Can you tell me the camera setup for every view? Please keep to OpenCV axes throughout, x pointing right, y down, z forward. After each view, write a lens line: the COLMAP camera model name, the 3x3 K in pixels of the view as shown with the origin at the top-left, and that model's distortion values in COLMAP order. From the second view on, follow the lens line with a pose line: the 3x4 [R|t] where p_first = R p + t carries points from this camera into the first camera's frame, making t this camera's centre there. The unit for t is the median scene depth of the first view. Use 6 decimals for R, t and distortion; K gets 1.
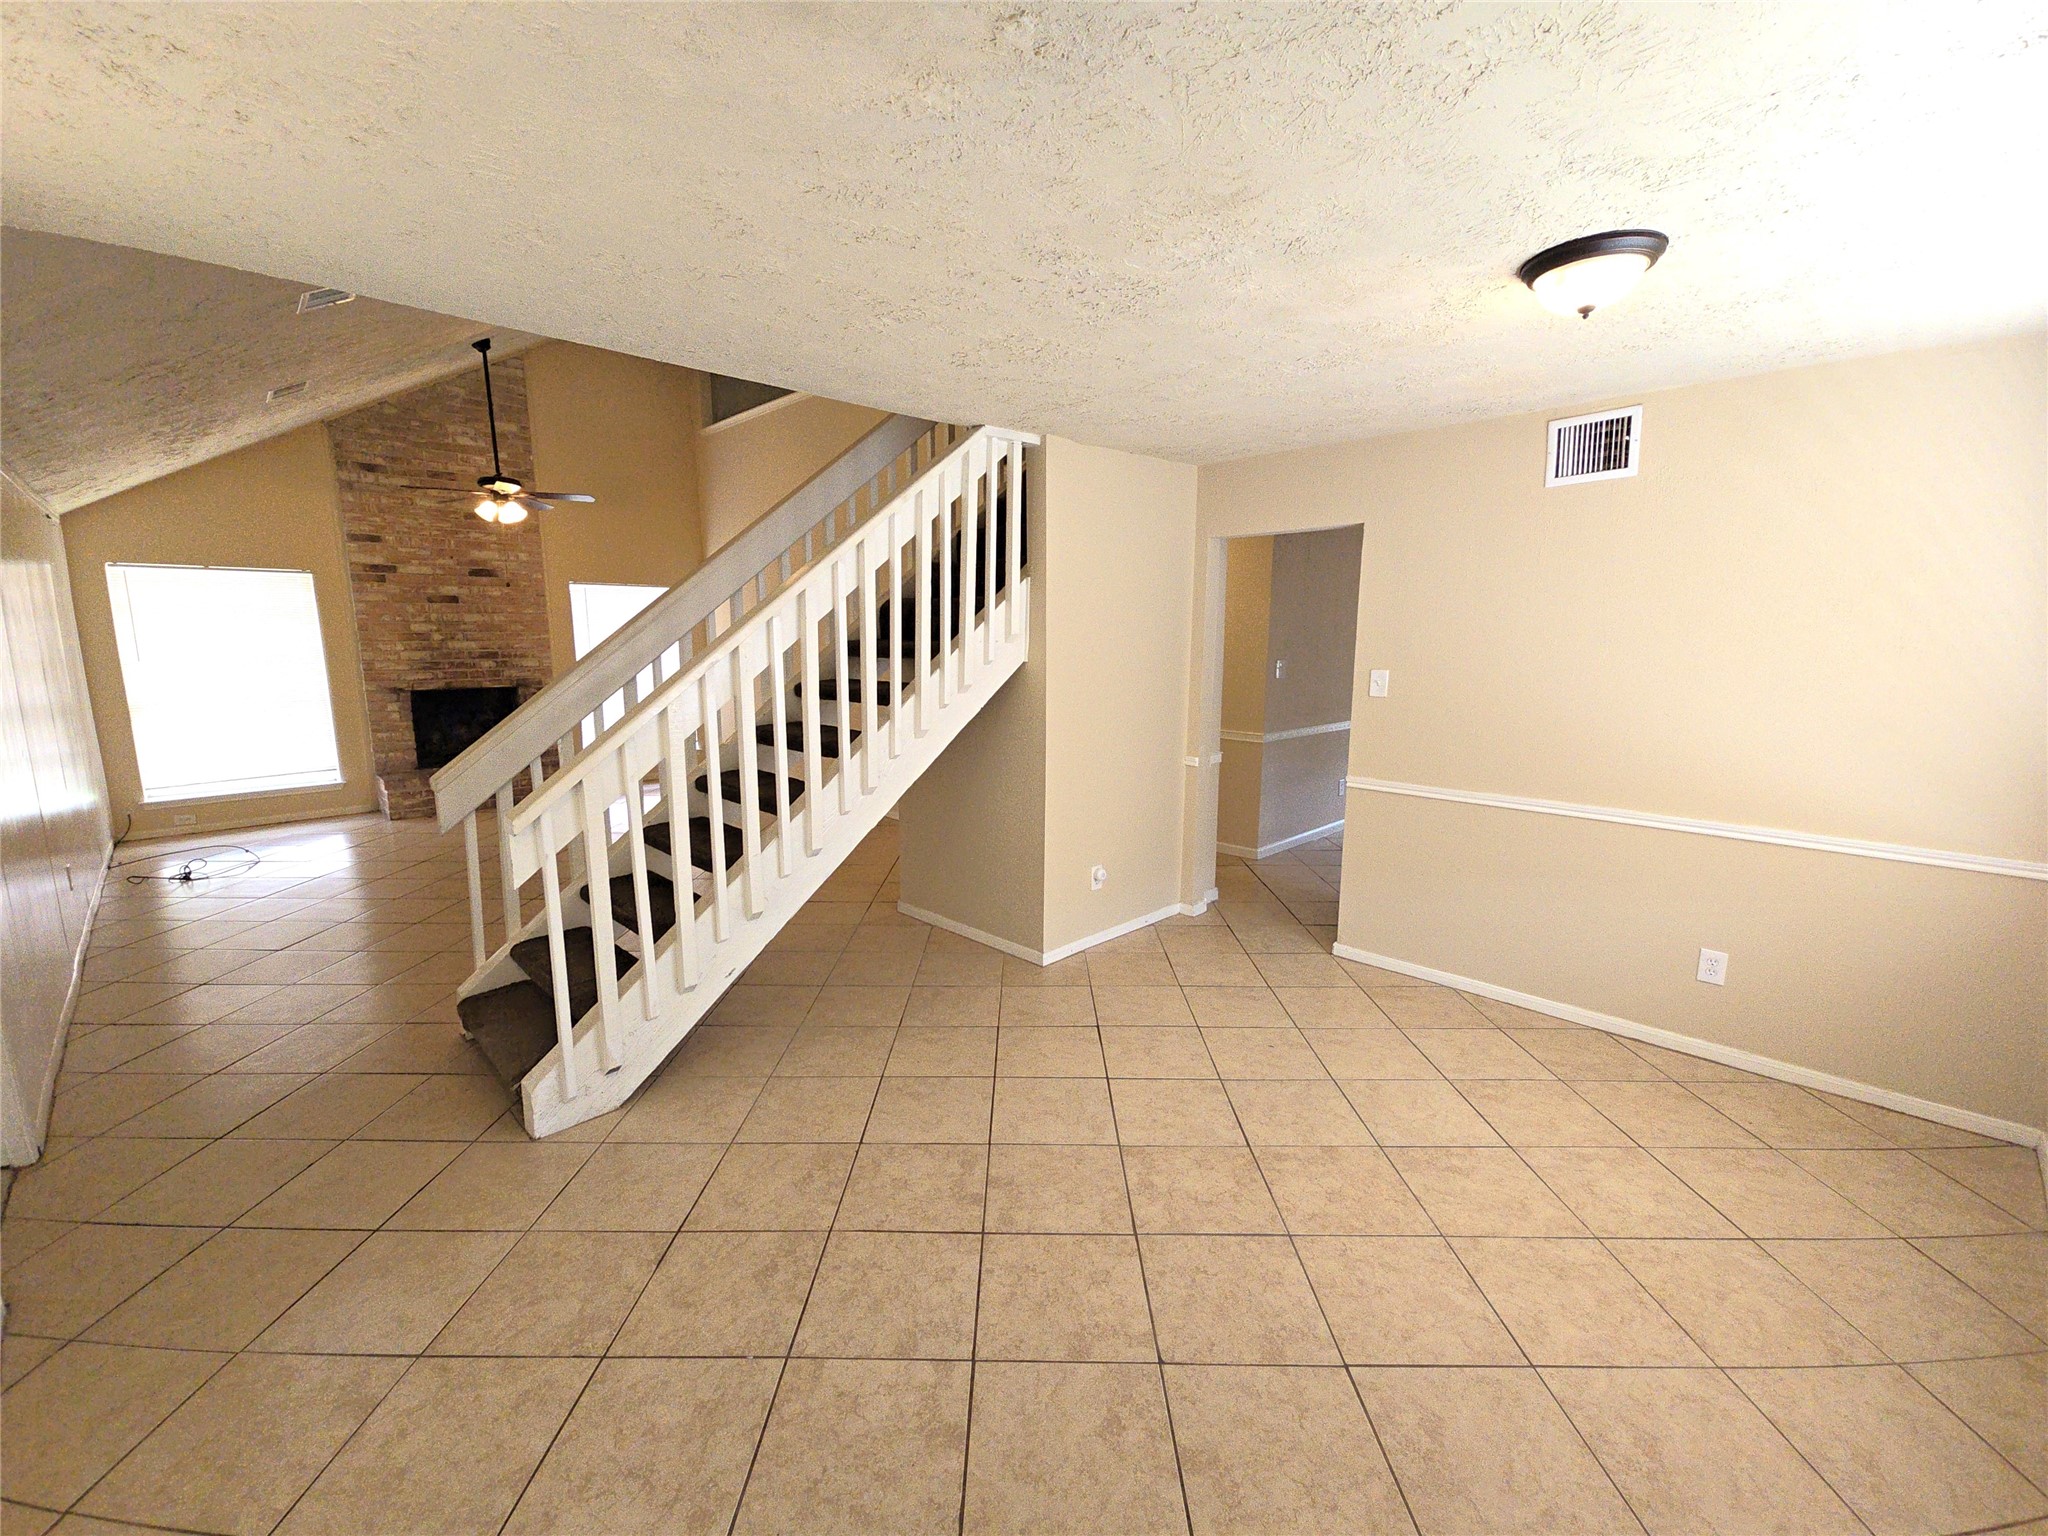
lens RADIAL K [[856.3, 0, 1022.7], [0, 856.3, 774.3], [0, 0, 1]] dist [0.000978, -0.005753]
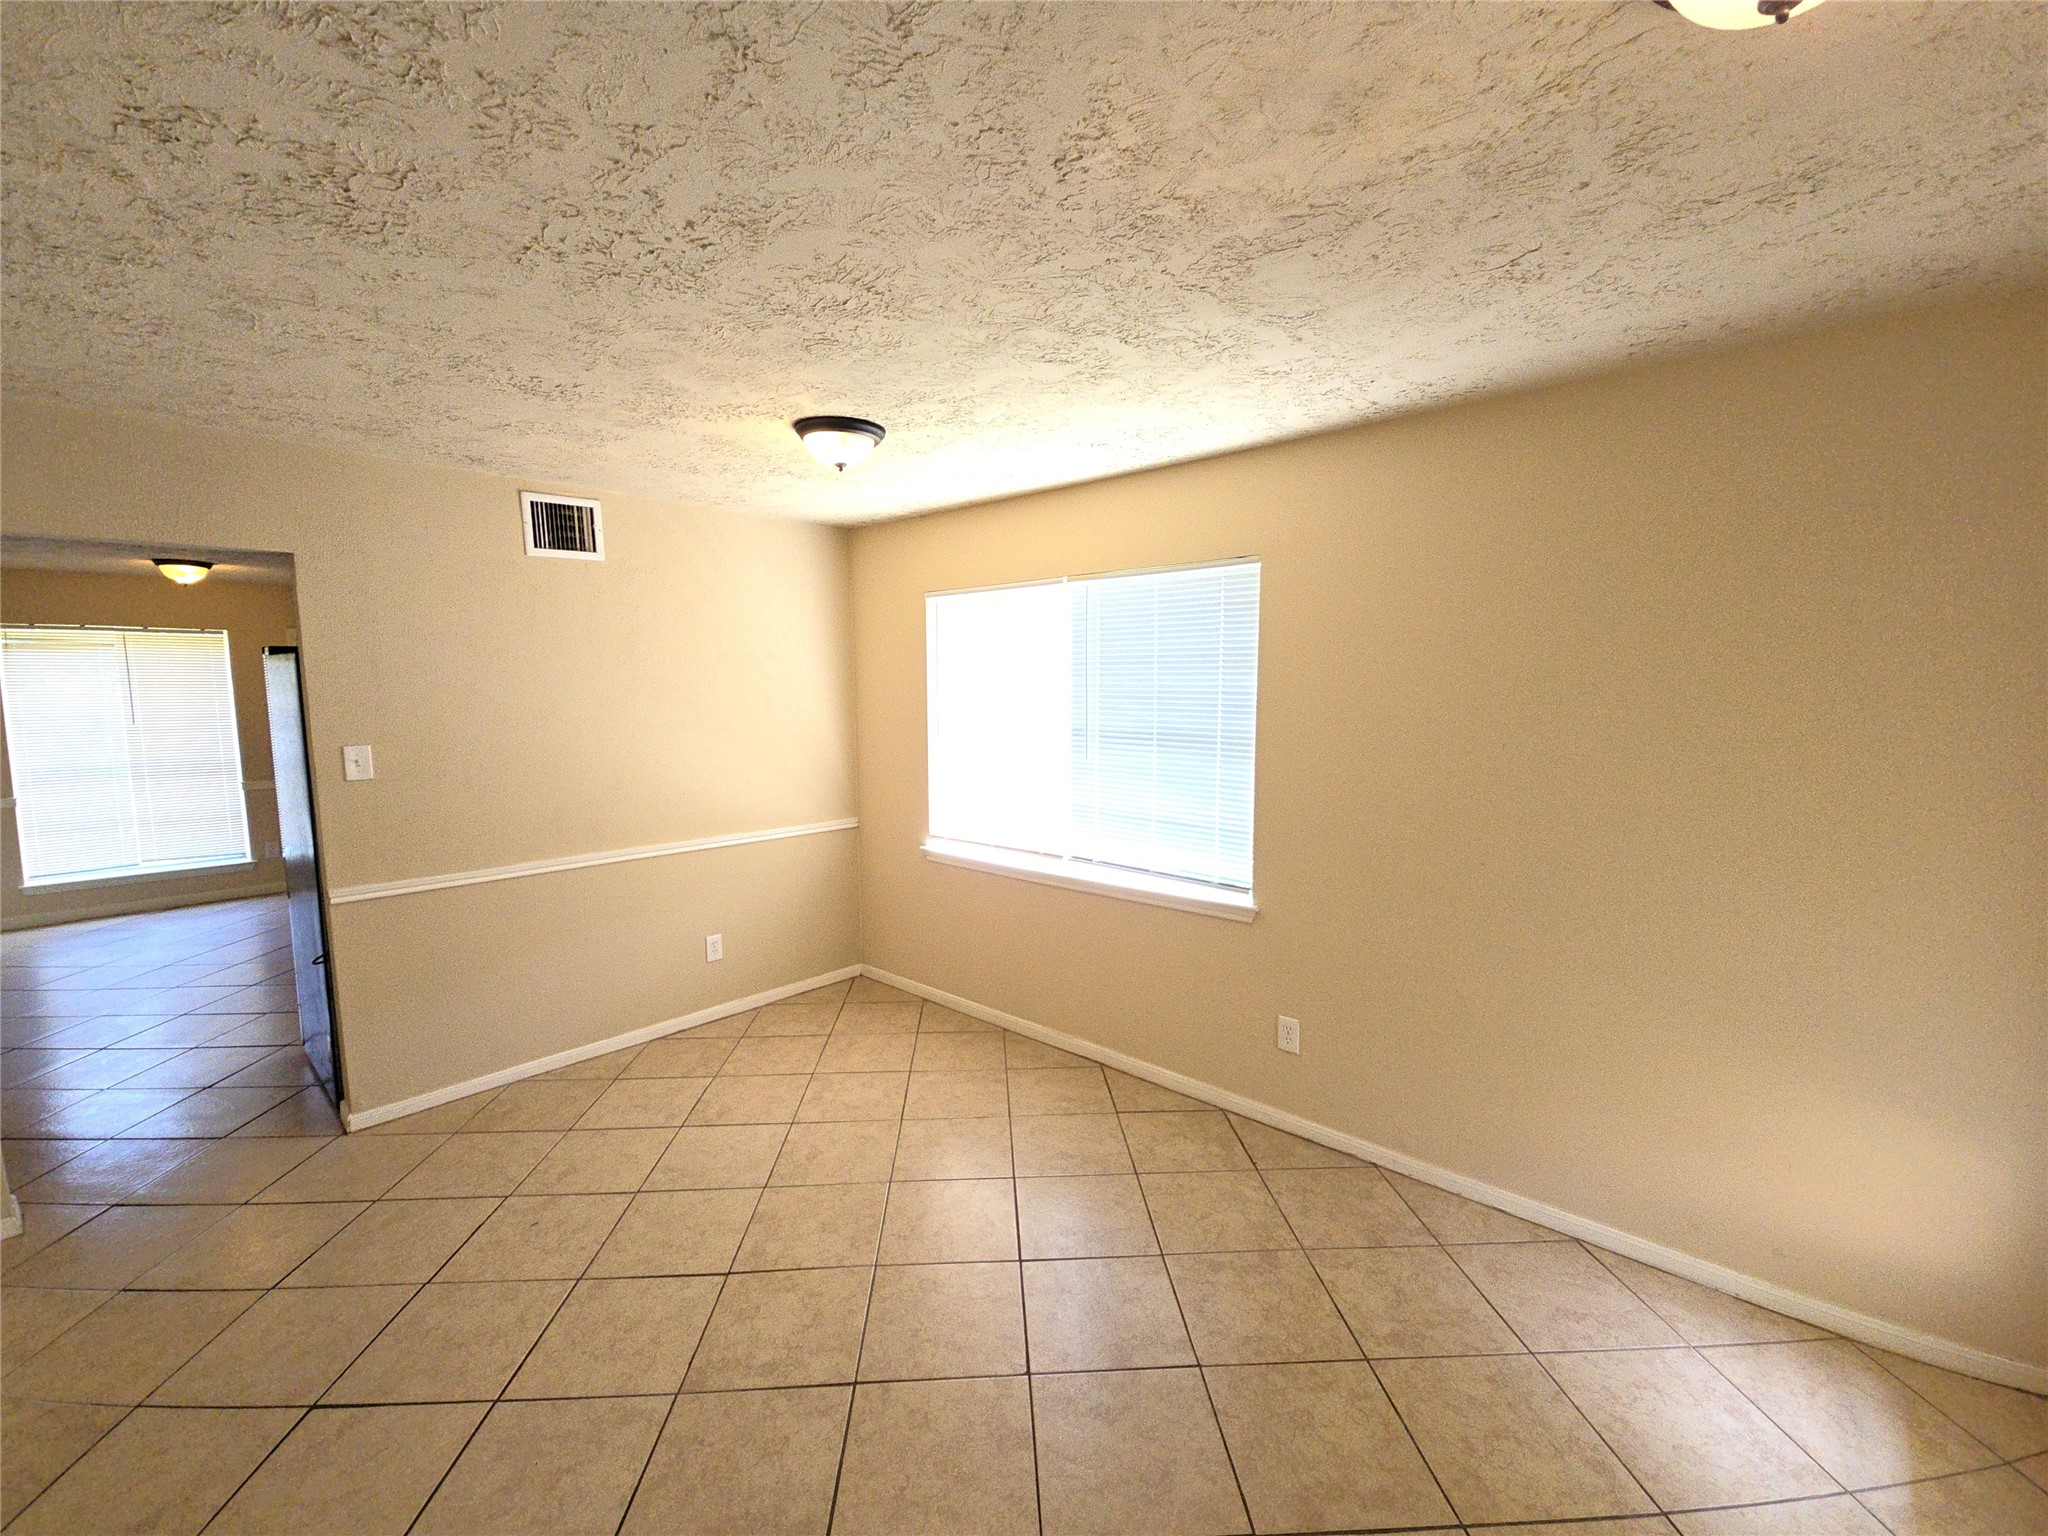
lens RADIAL K [[848.8, 0, 1020.1], [0, 848.8, 781.3], [0, 0, 1]] dist [0.006826, -0.004859]
pose [[-0.054221, -0.114009, 0.991999, -0.506415], [0.165488, 0.978696, 0.121525, -0.110987], [-0.984720, 0.170753, -0.034199, 0.567133]]
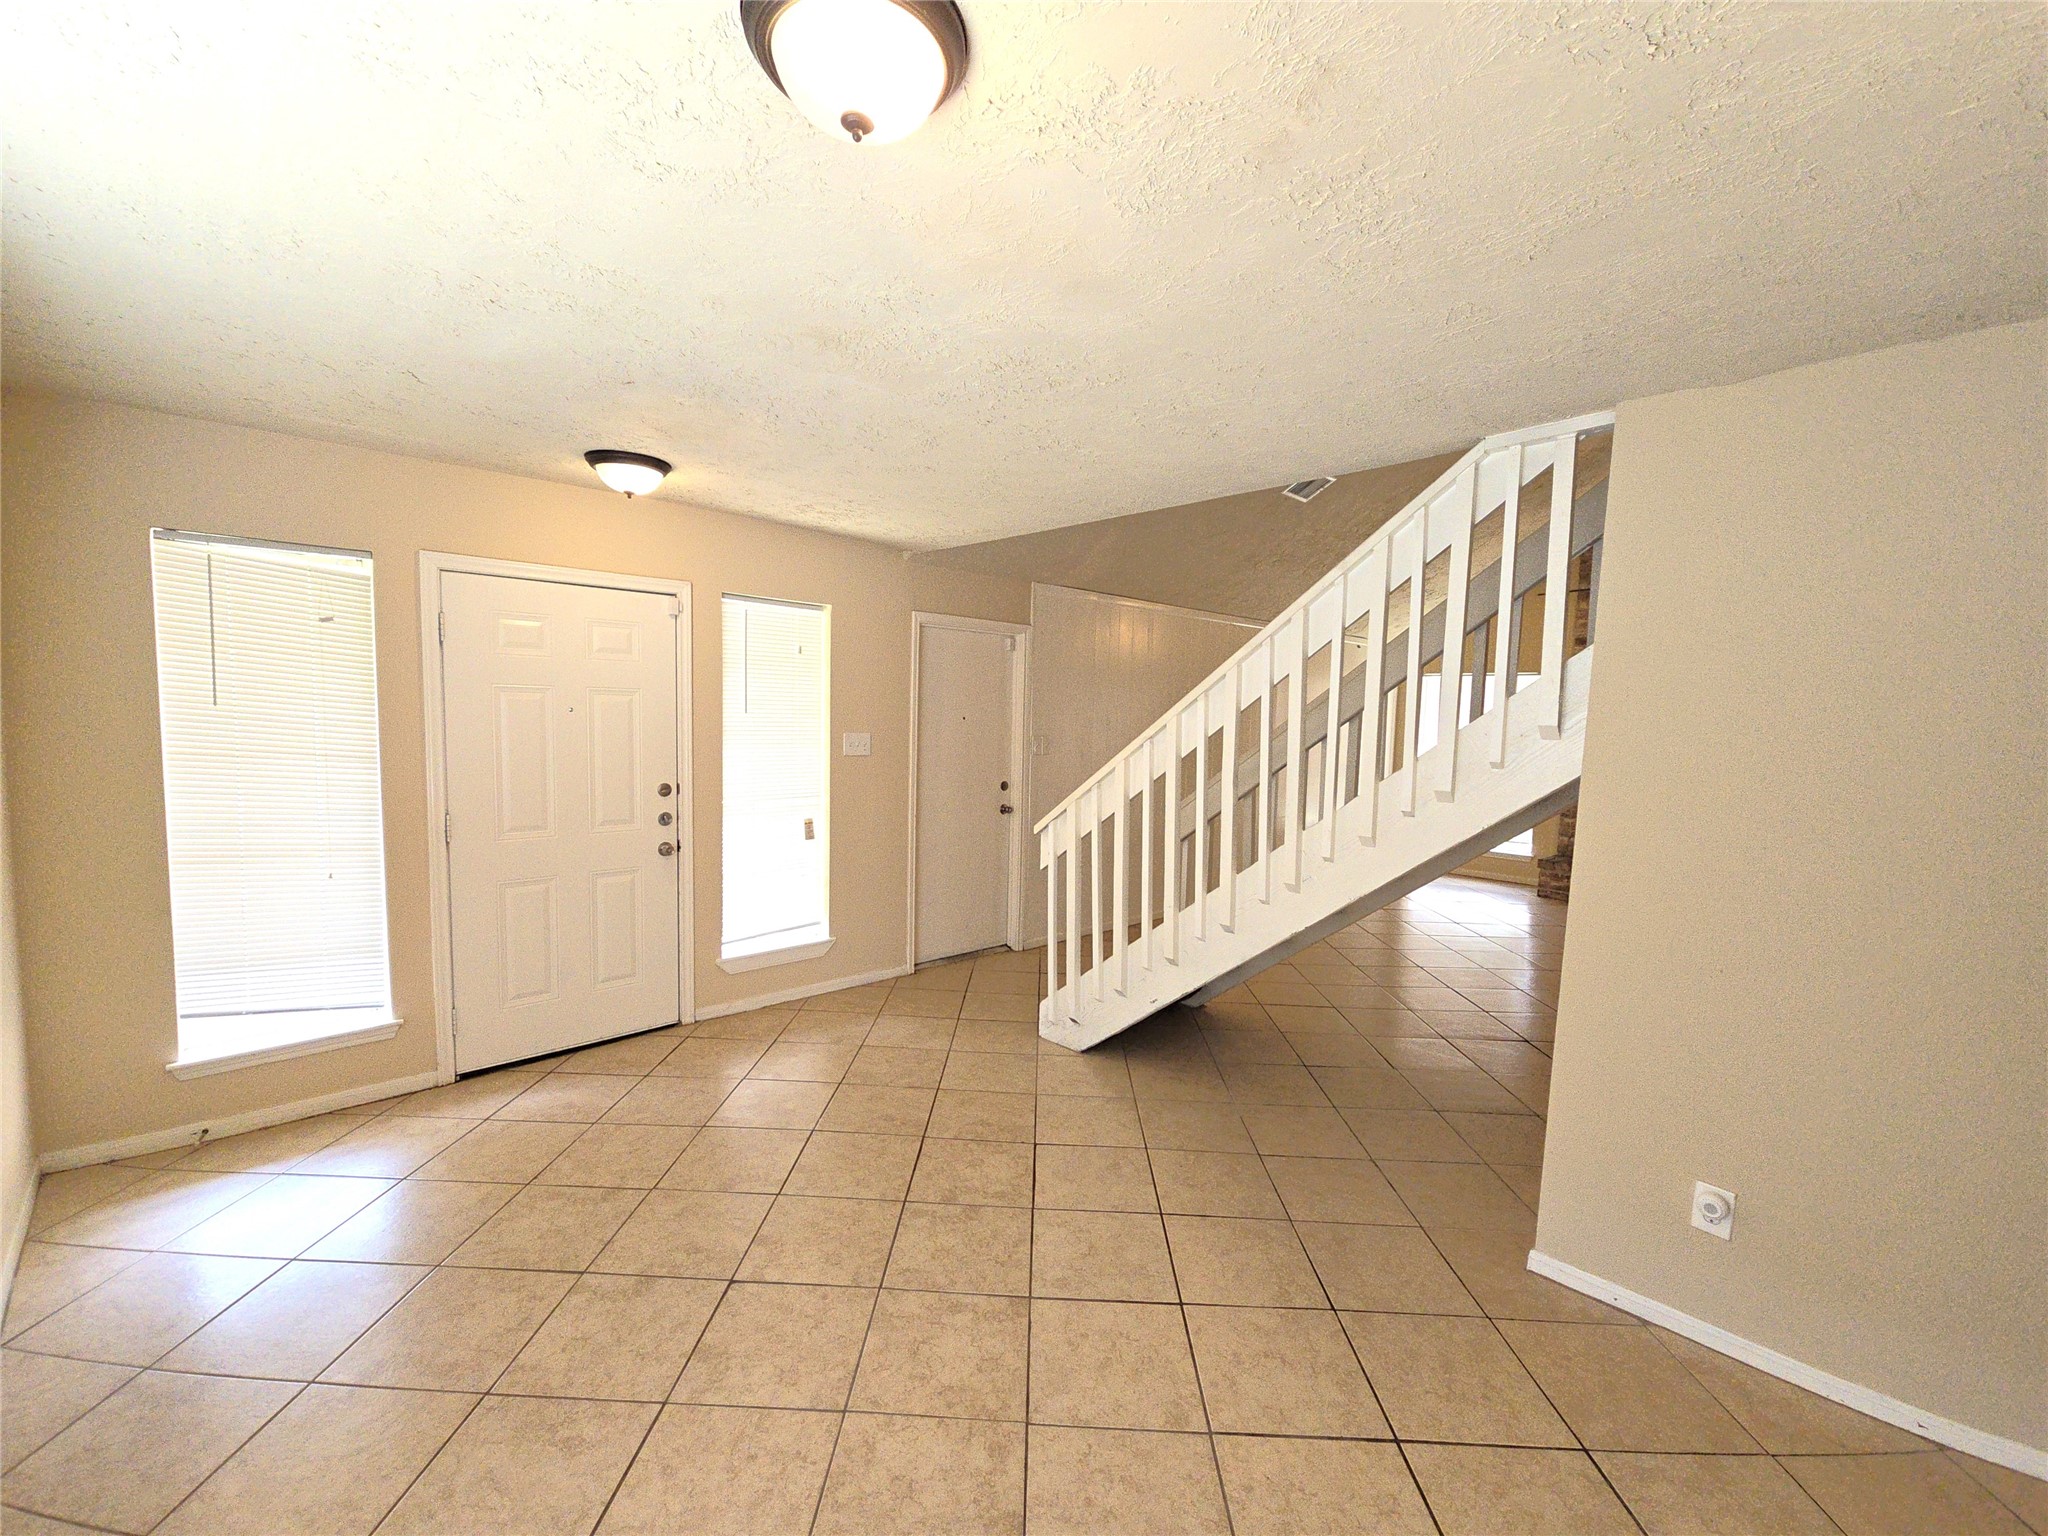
lens RADIAL K [[856.3, 0, 1022.7], [0, 856.3, 774.3], [0, 0, 1]] dist [0.000978, -0.005753]
pose [[-0.028258, 0.072433, -0.996973, 0.823969], [-0.191439, 0.978517, 0.076518, -0.128771], [0.981098, 0.193022, -0.013785, 0.795897]]
